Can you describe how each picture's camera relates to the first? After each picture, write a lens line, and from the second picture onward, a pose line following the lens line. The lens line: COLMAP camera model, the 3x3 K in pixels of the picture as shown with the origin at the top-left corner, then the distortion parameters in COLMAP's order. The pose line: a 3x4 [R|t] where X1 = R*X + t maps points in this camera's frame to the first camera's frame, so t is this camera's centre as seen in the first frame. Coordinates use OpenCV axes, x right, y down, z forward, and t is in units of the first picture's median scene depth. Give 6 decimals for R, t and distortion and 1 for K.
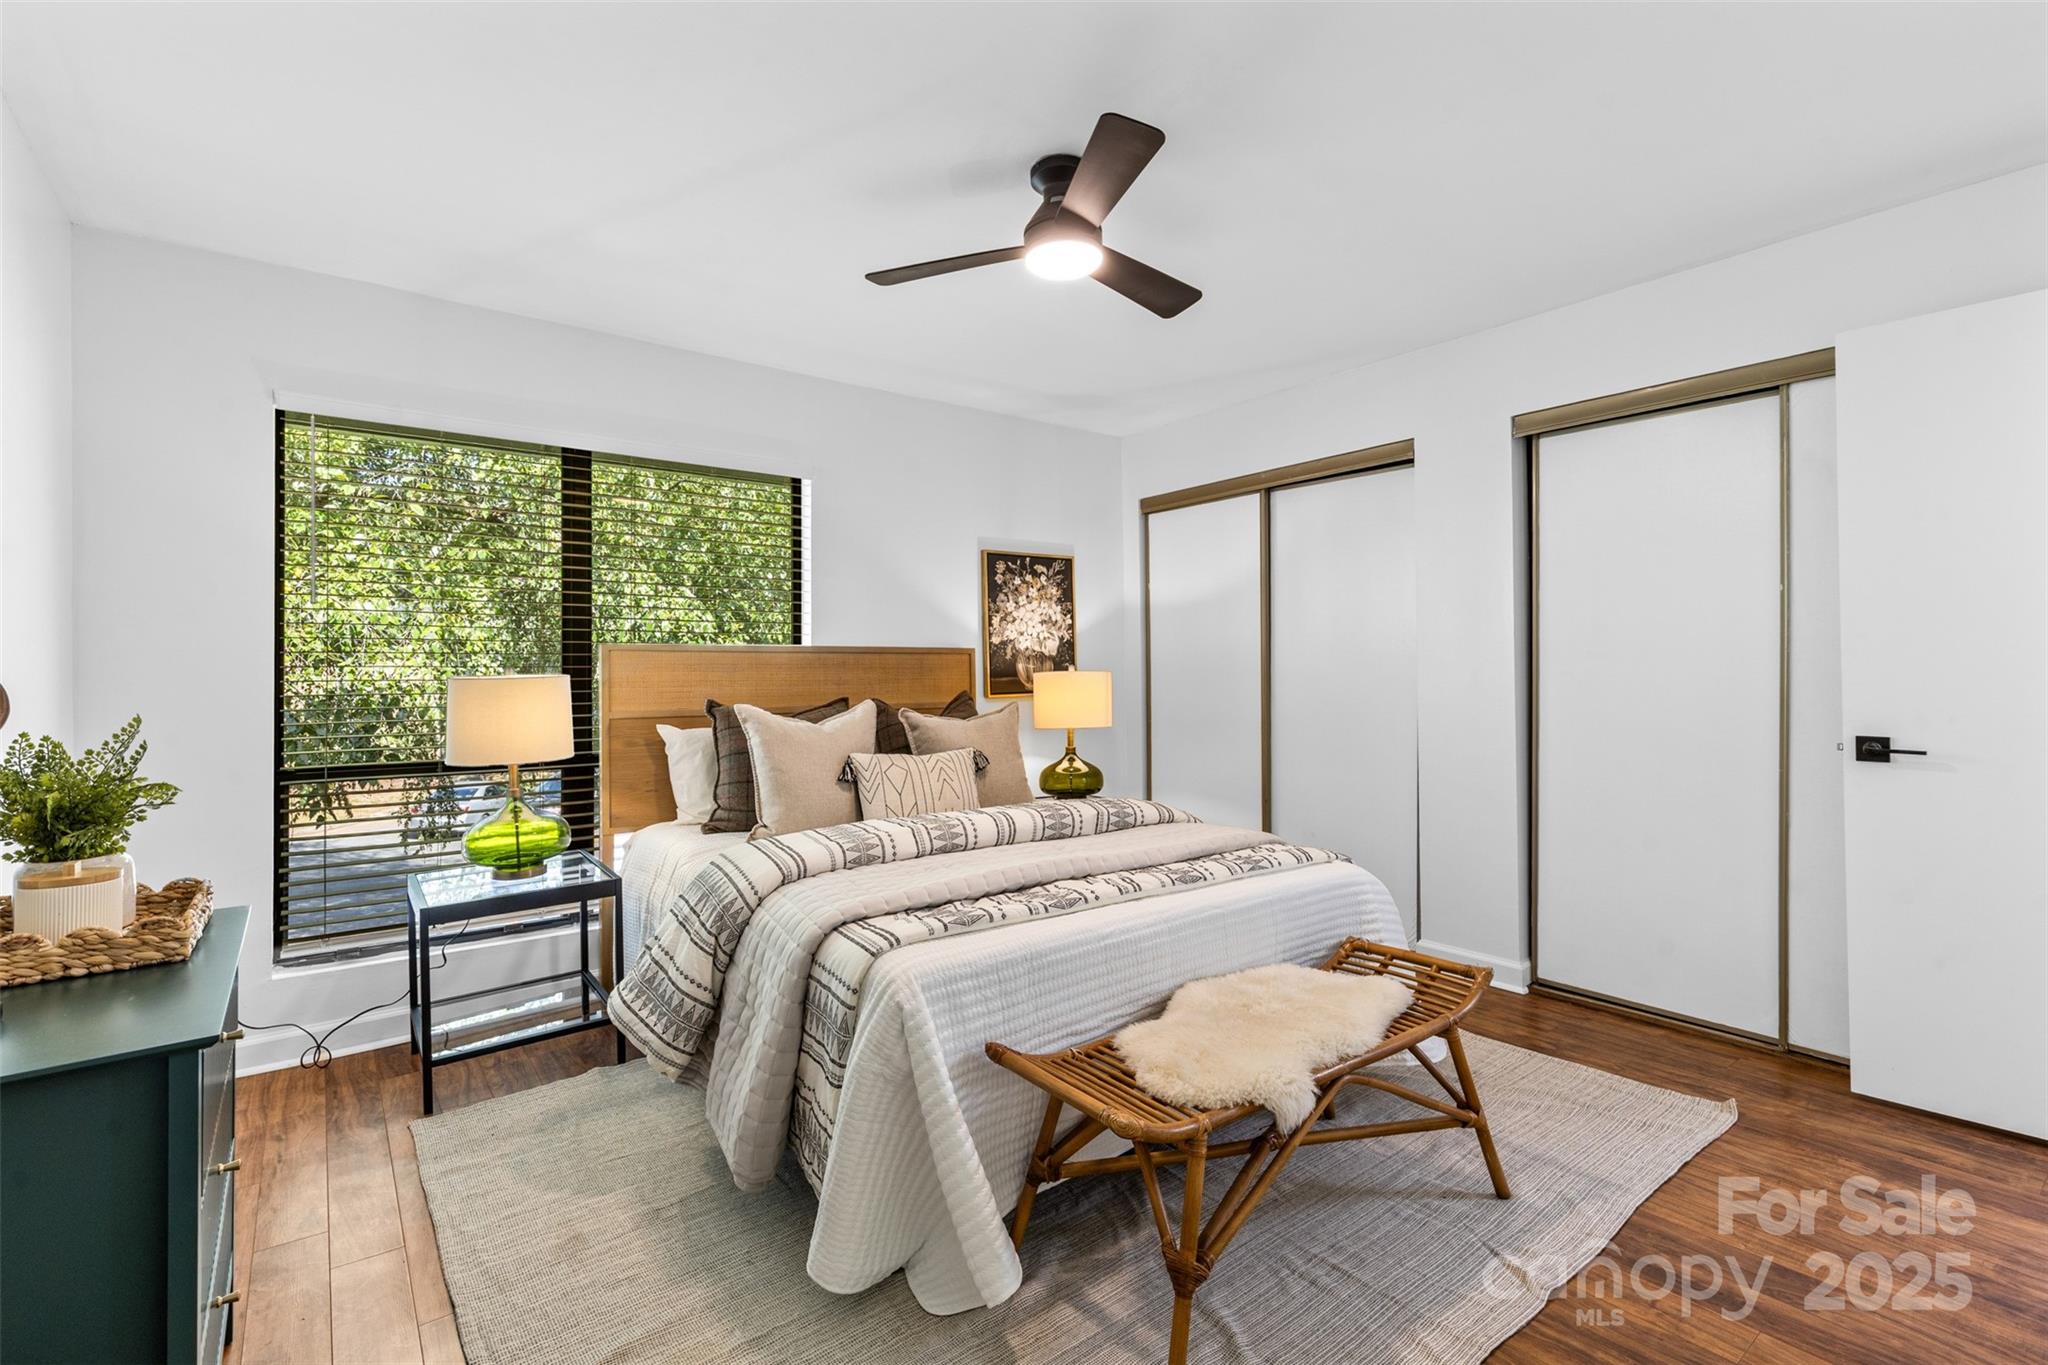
lens RADIAL K [[914.9, 0, 1027.5], [0, 914.9, 672.1], [0, 0, 1]] dist [0.009670, -0.002732]
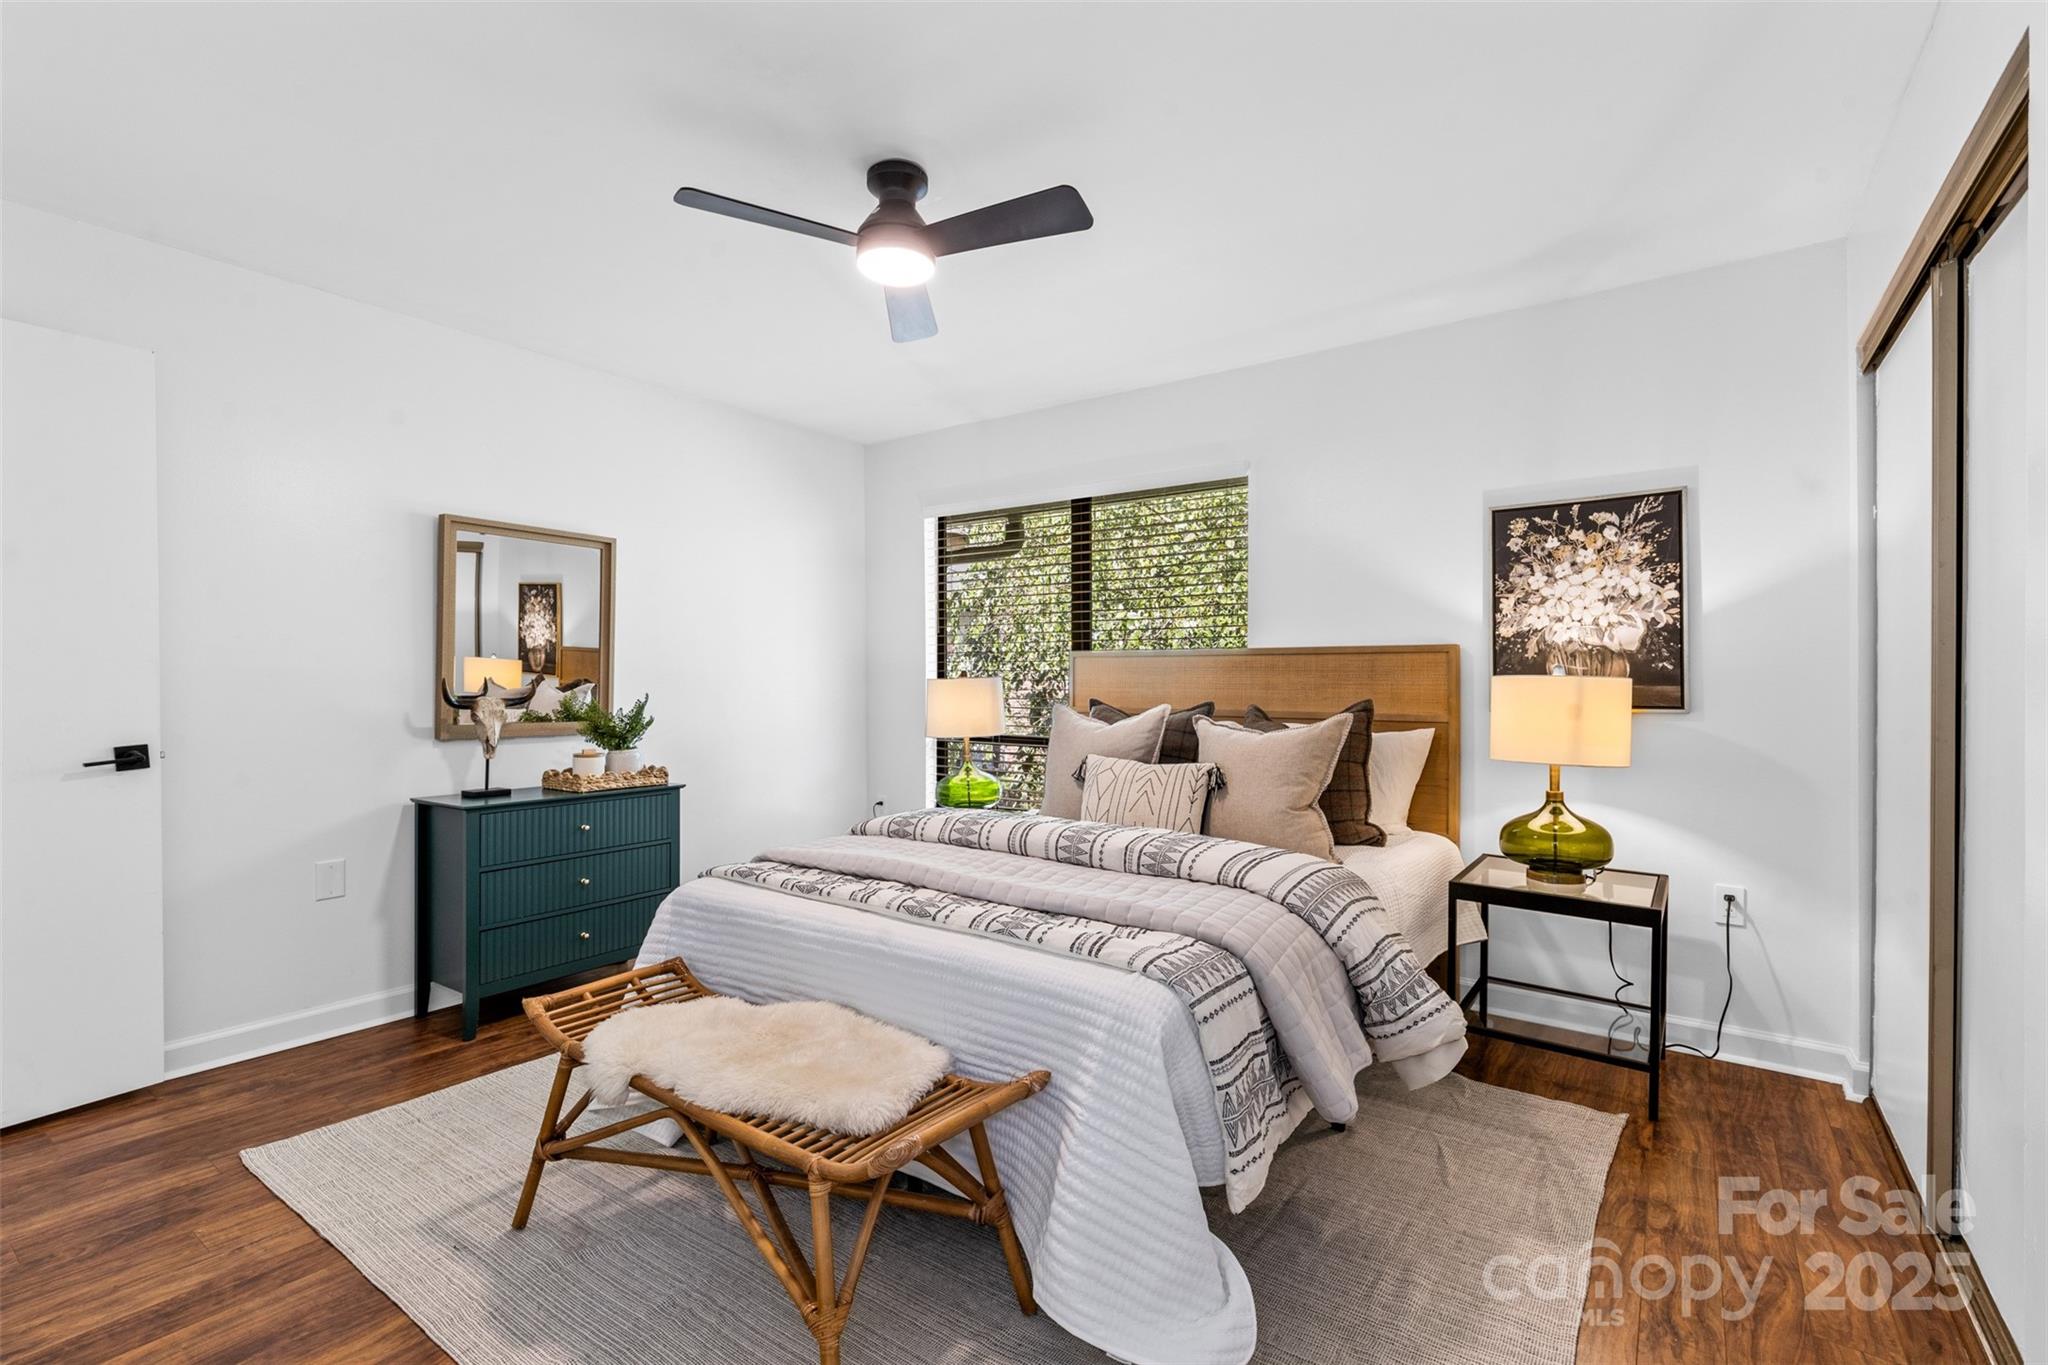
lens RADIAL K [[914.9, 0, 1012.9], [0, 914.9, 681.1], [0, 0, 1]] dist [0.009670, -0.002732]
pose [[0.296127, 0.007855, -0.955116, 0.530218], [-0.002155, 0.999969, 0.007556, -0.001005], [0.955146, -0.000179, 0.296135, 0.419445]]
